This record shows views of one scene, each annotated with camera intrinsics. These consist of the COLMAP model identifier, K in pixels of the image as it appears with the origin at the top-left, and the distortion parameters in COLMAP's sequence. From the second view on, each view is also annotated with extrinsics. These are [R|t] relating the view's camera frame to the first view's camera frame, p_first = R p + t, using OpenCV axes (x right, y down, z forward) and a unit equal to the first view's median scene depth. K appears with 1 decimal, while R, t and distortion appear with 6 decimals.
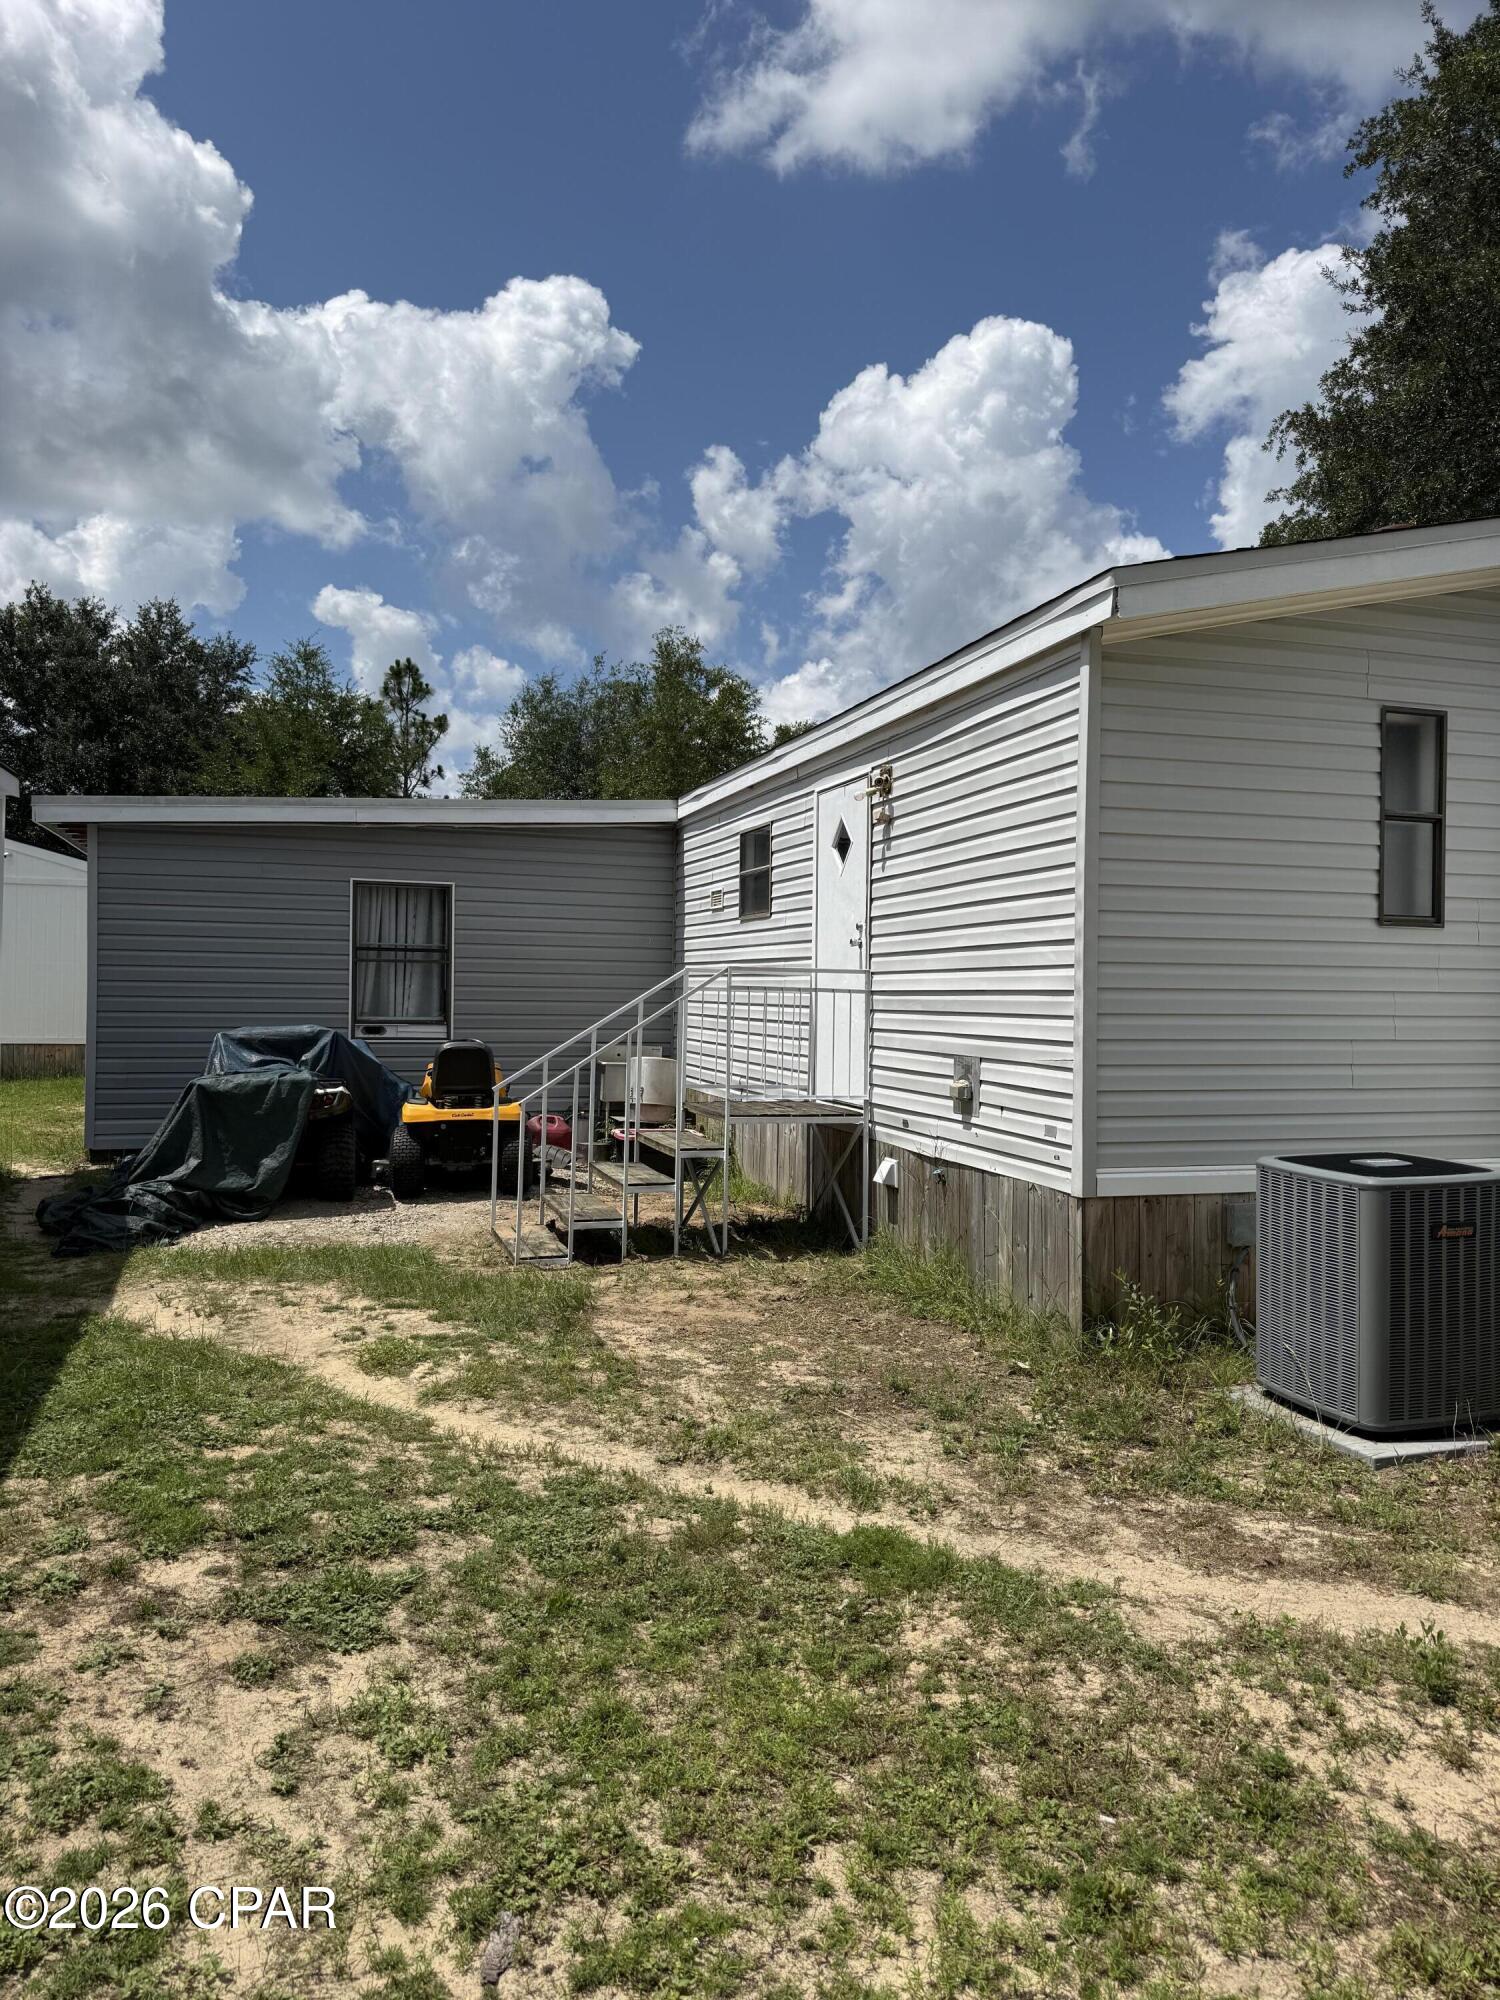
lens RADIAL K [[1403.0, 0, 757.0], [0, 1403.0, 1000.8], [0, 0, 1]] dist [0.047742, -0.007997]
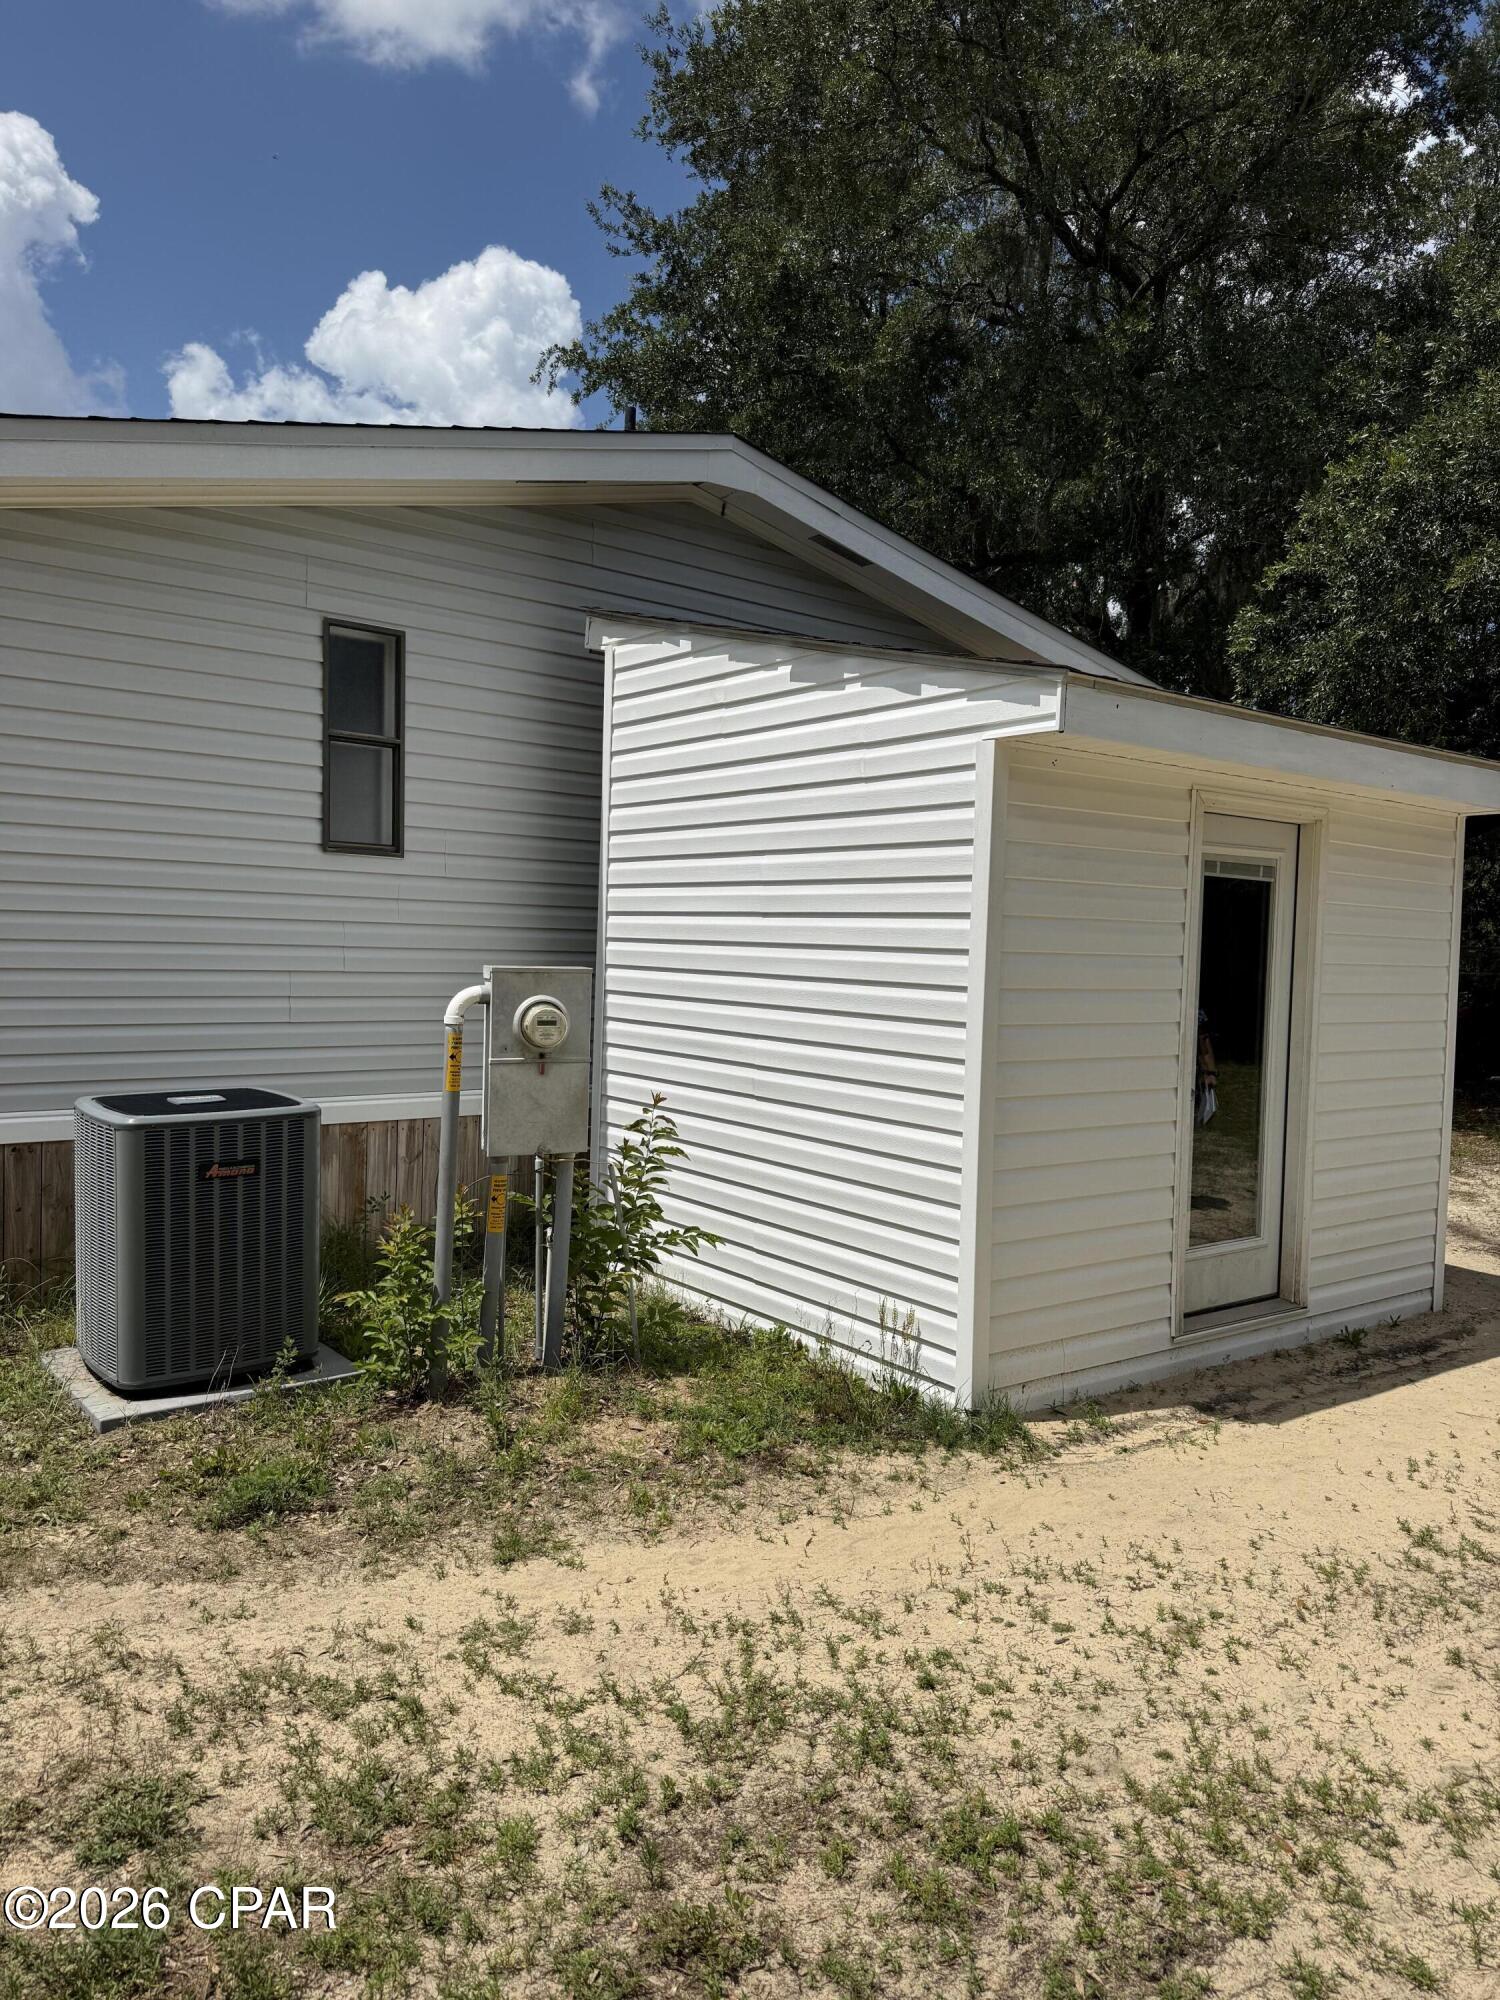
lens RADIAL K [[1403.0, 0, 749.3], [0, 1403.0, 1000.2], [0, 0, 1]] dist [0.047742, -0.007997]
pose [[0.950448, 0.002456, 0.310875, 0.409880], [-0.014003, 0.999292, 0.034918, 0.009497], [-0.310569, -0.037540, 0.949809, 0.007486]]
